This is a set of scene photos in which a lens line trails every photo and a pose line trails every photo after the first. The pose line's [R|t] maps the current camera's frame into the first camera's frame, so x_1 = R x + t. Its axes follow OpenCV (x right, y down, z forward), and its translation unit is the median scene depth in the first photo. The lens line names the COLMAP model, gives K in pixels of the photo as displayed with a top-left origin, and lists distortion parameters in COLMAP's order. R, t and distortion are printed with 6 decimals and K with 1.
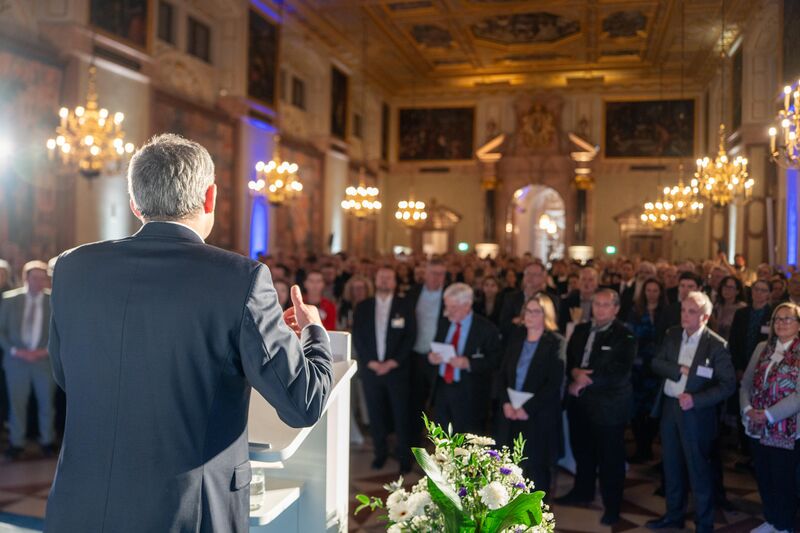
lens RADIAL K [[641.2, 0, 400.0], [0, 641.2, 266.5], [0, 0, 1]] dist [-0.077478, 0.004142]
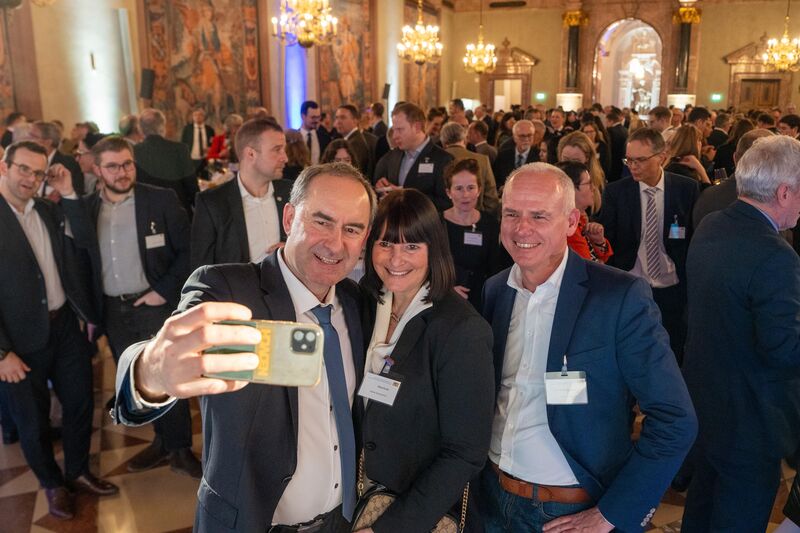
lens RADIAL K [[641.2, 0, 400.0], [0, 641.2, 266.5], [0, 0, 1]] dist [-0.077478, 0.004142]
pose [[0.994424, -0.000253, -0.105456, 0.000415], [0.023823, 0.974687, 0.222301, -0.001559], [0.102730, -0.223573, 0.969258, 0.100643]]
